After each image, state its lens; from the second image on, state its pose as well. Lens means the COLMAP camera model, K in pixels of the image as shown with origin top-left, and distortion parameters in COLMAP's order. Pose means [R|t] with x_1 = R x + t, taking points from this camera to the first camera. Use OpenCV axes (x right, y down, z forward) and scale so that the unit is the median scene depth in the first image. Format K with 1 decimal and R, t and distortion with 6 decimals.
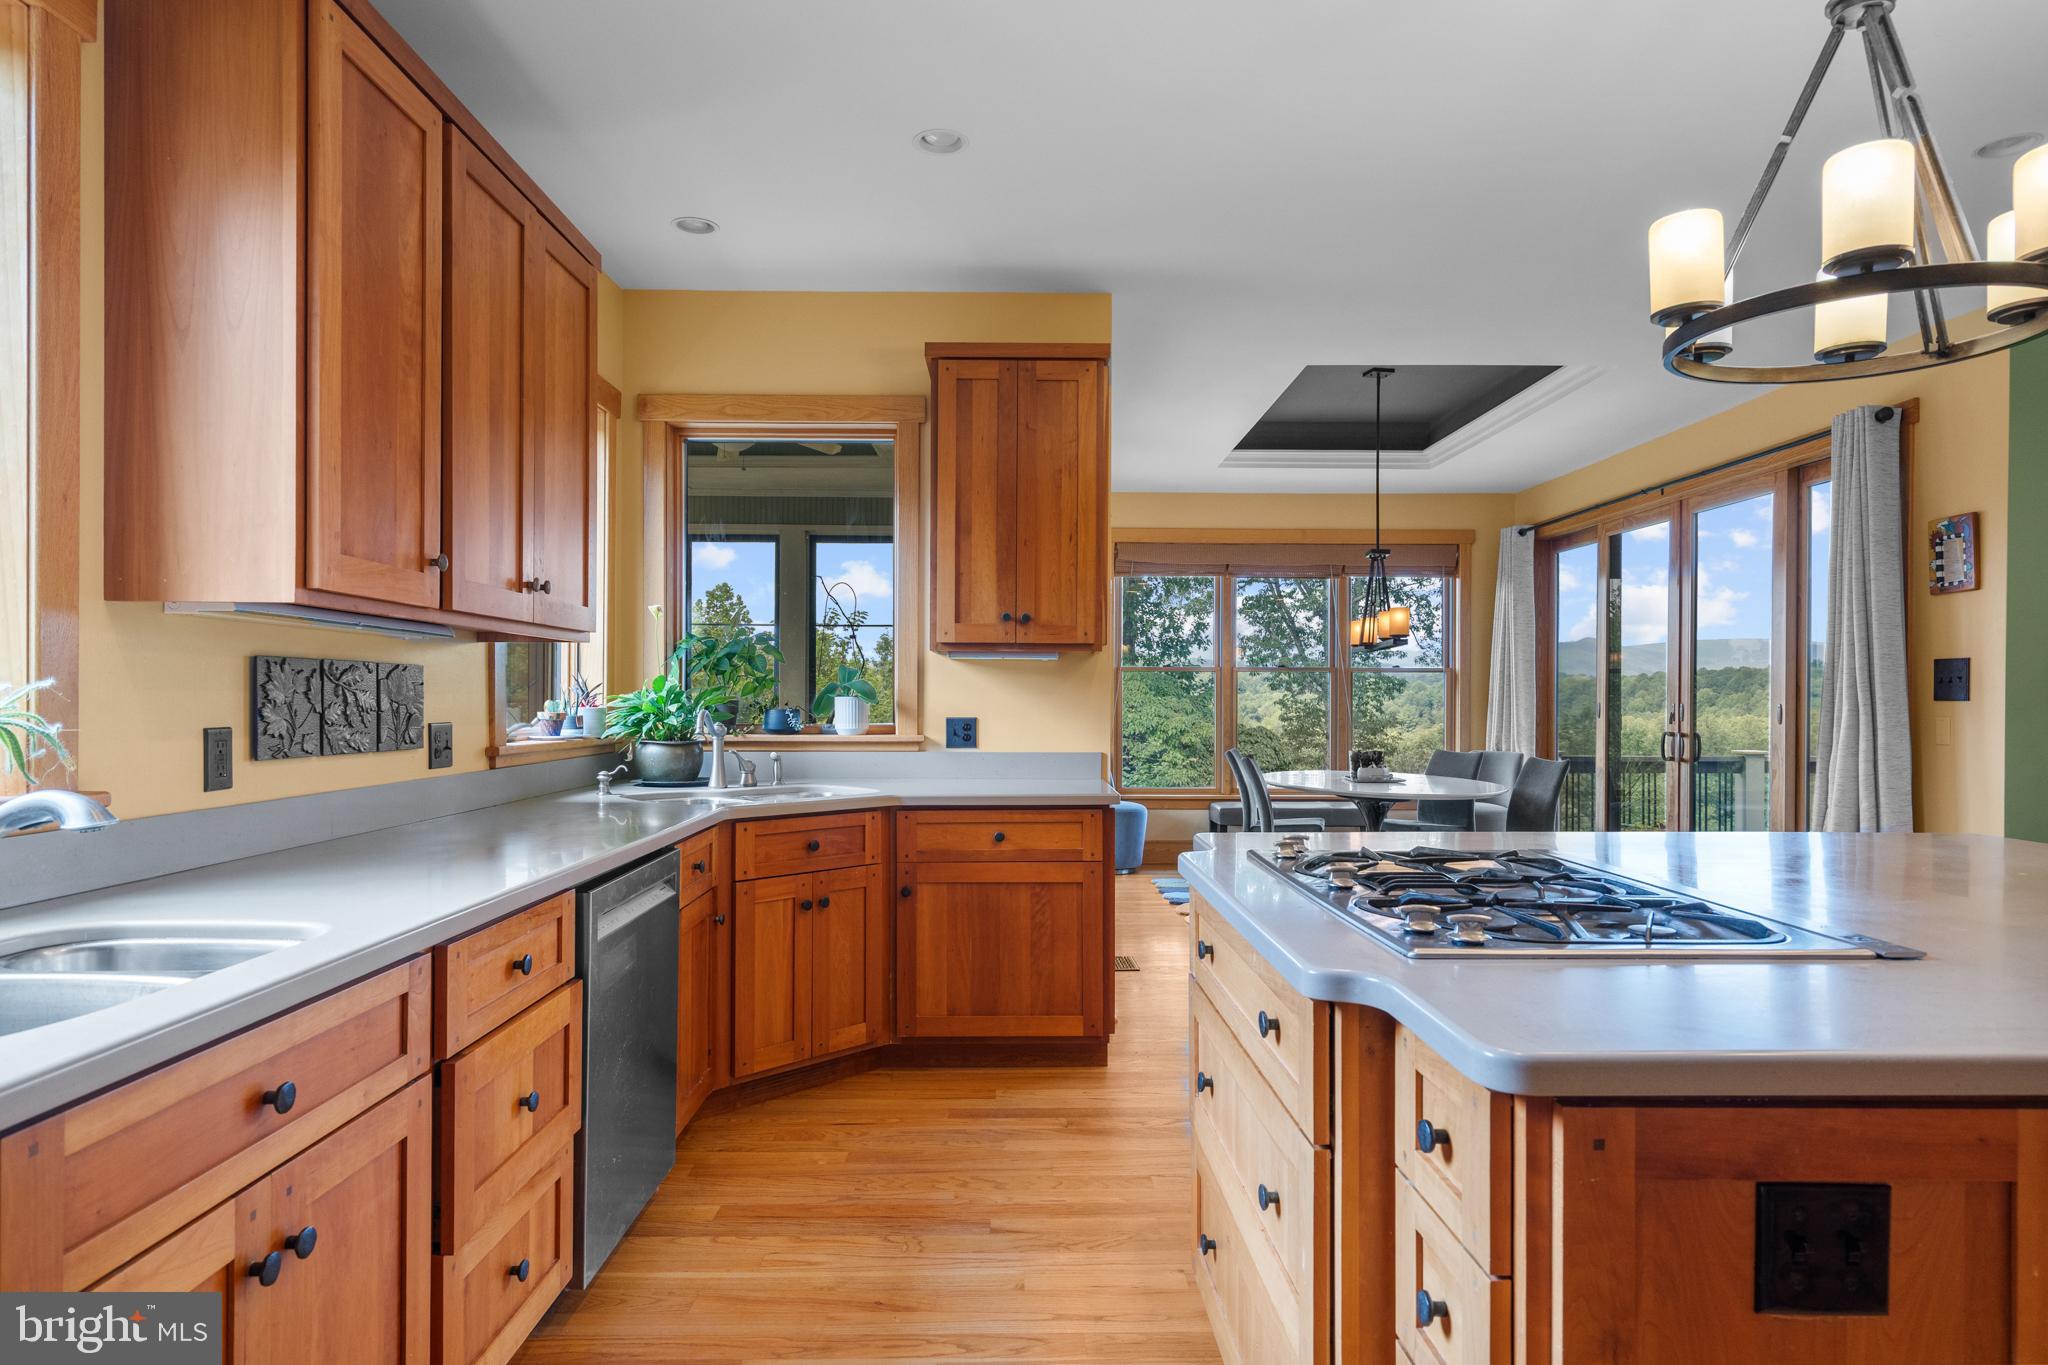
lens RADIAL K [[1179.8, 0, 1013.6], [0, 1179.8, 693.9], [0, 0, 1]] dist [0.006257, 0.000891]
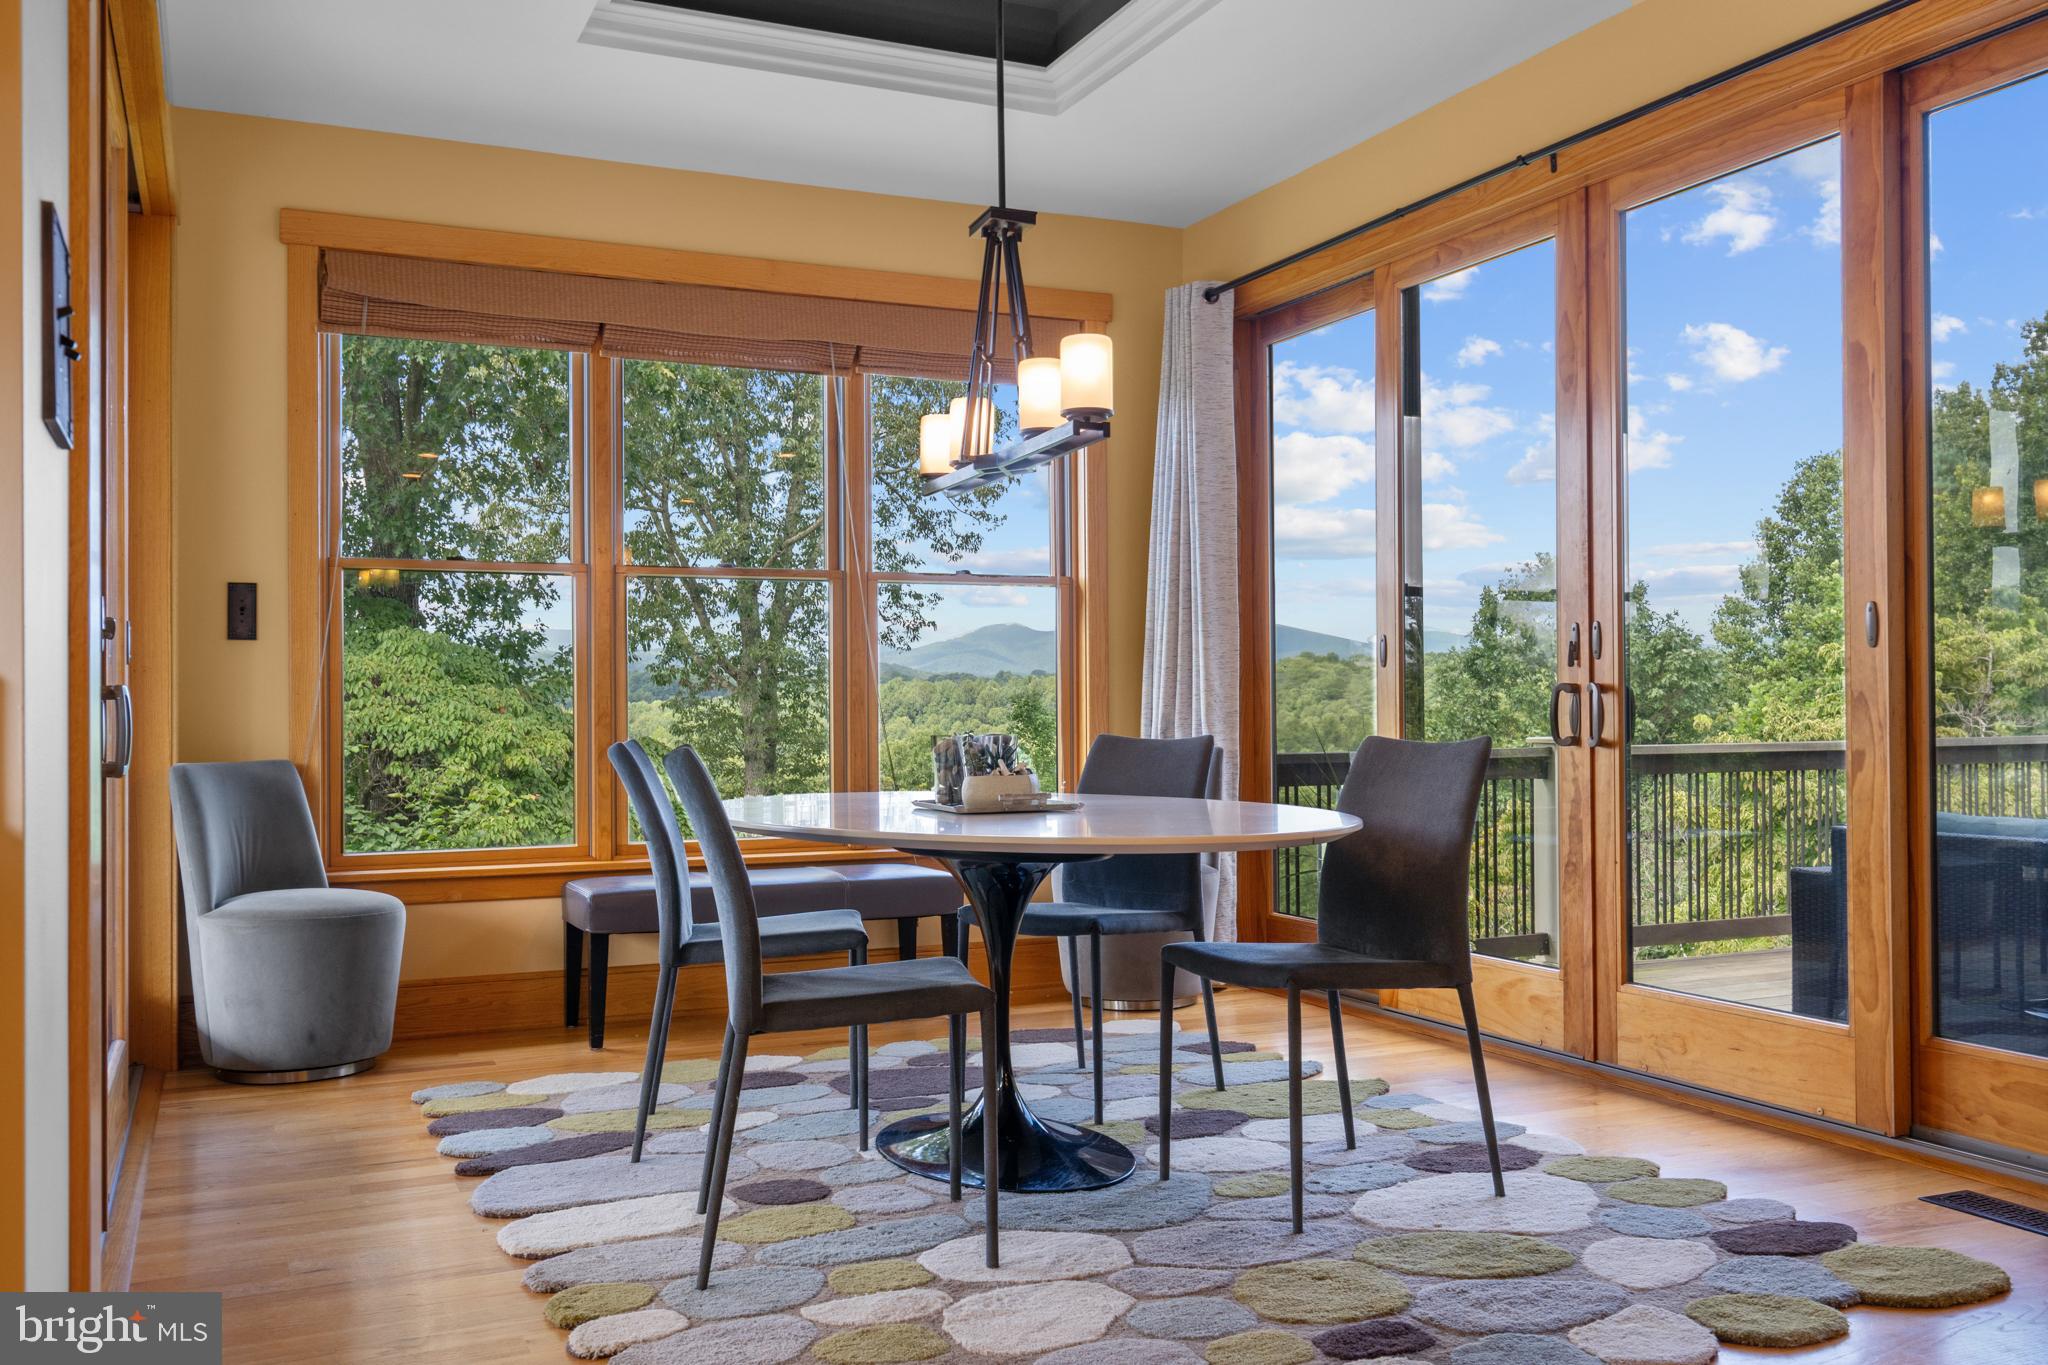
lens RADIAL K [[1796.1, 0, 1017.1], [0, 1796.1, 688.5], [0, 0, 1]] dist [0.017309, 0.003533]
pose [[0.914611, -0.006461, 0.404284, 0.055597], [0.009106, 0.999948, -0.004620, 0.028368], [-0.404233, 0.007907, 0.914622, 0.351472]]
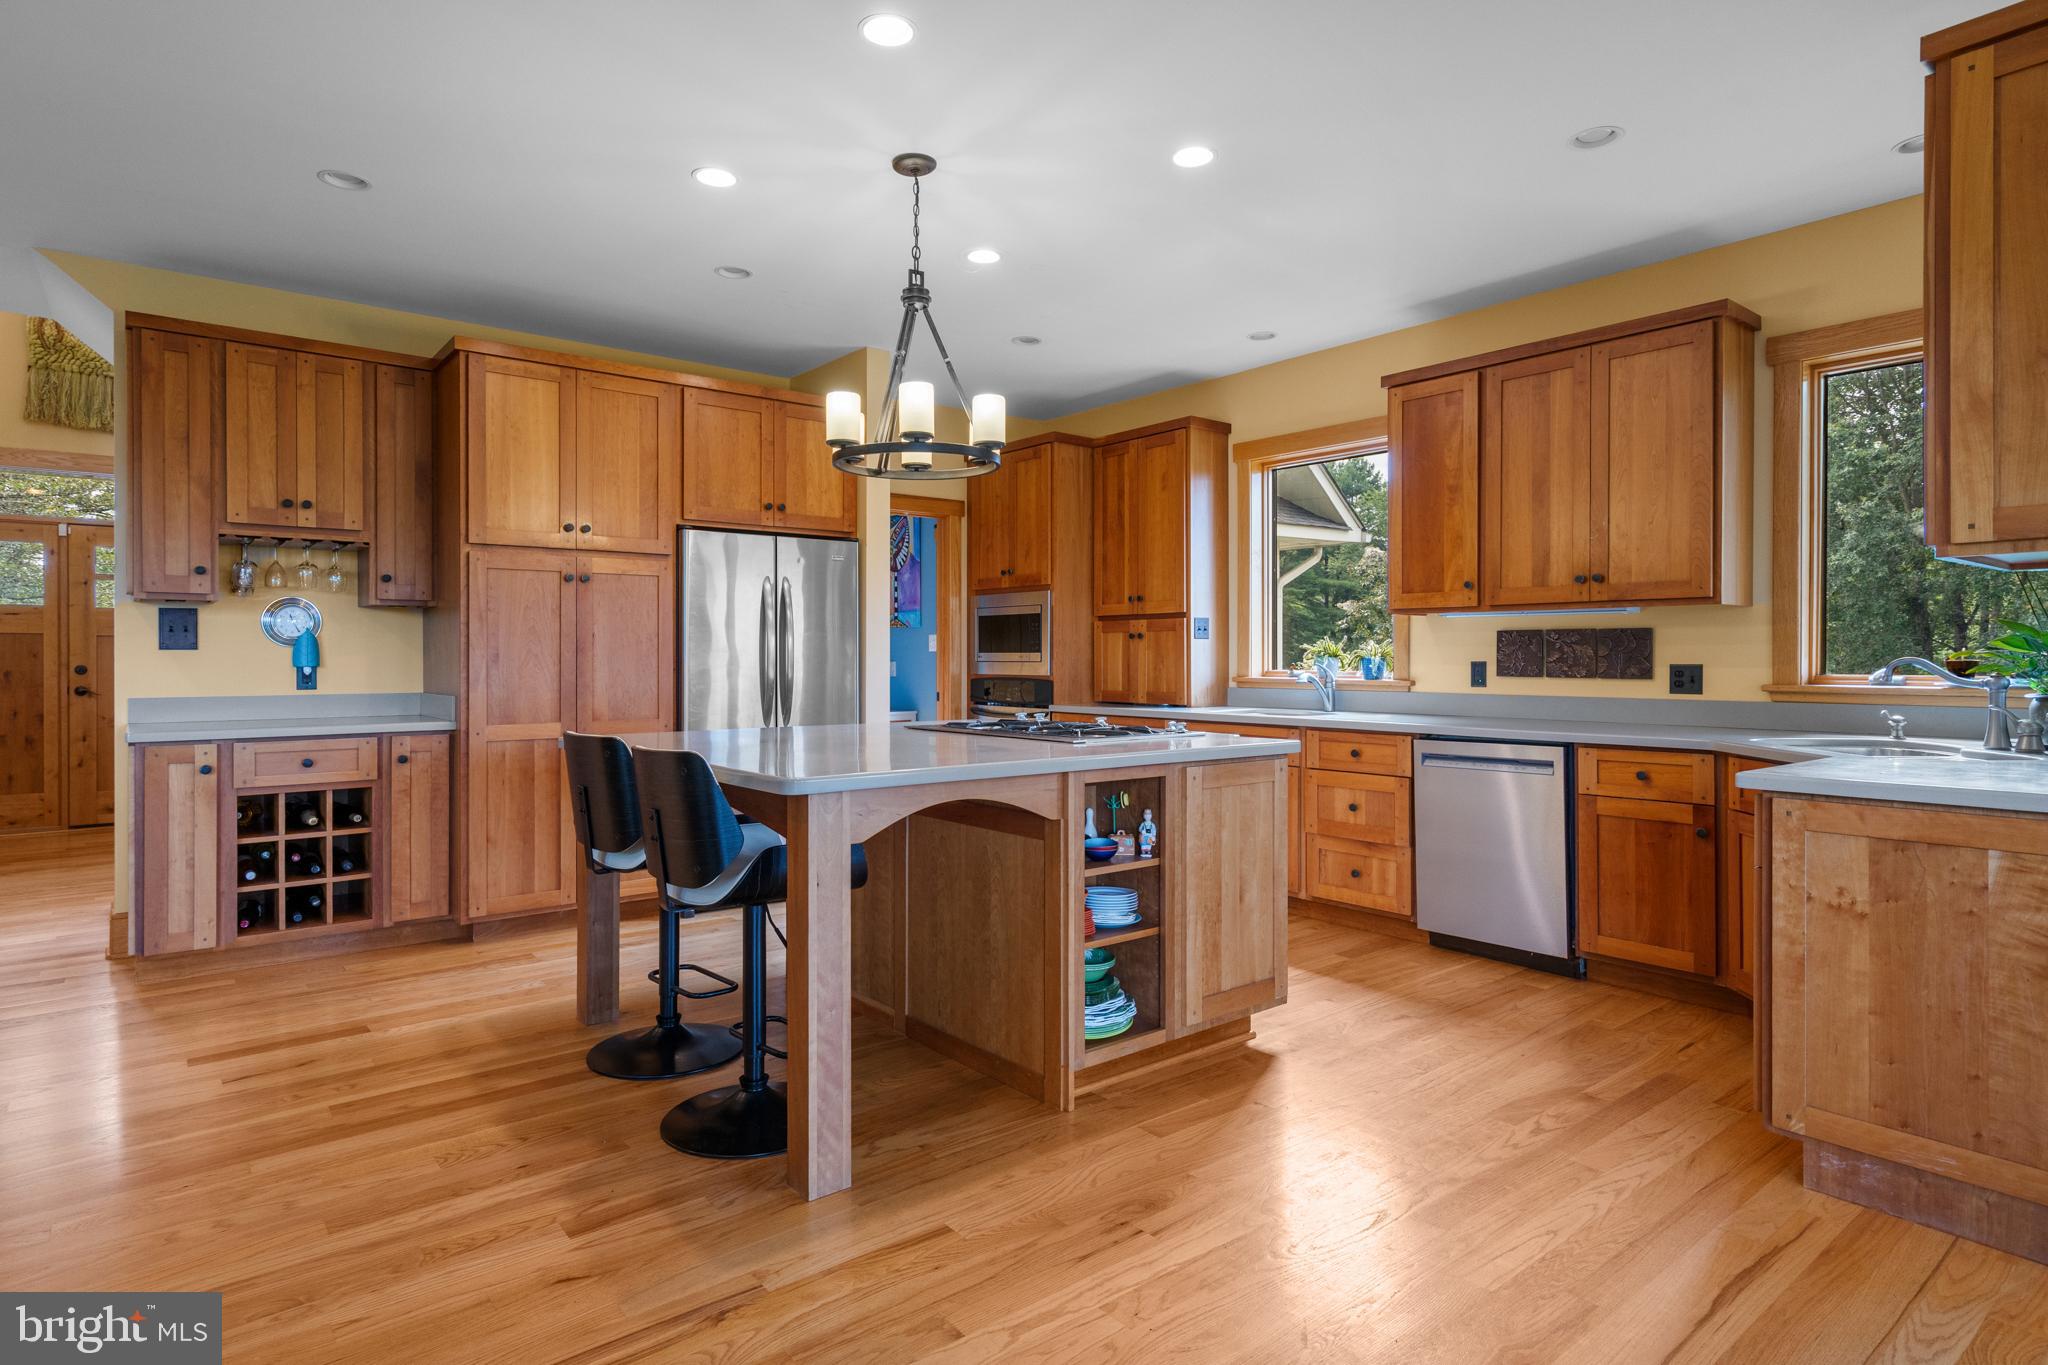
lens RADIAL K [[1103.9, 0, 1020.0], [0, 1103.9, 670.0], [0, 0, 1]] dist [0.000701, 0.000000]
pose [[-0.778133, 0.002731, -0.628094, 0.911095], [-0.001419, 0.999980, 0.006105, 0.021369], [0.628098, 0.005642, -0.778114, 1.338931]]
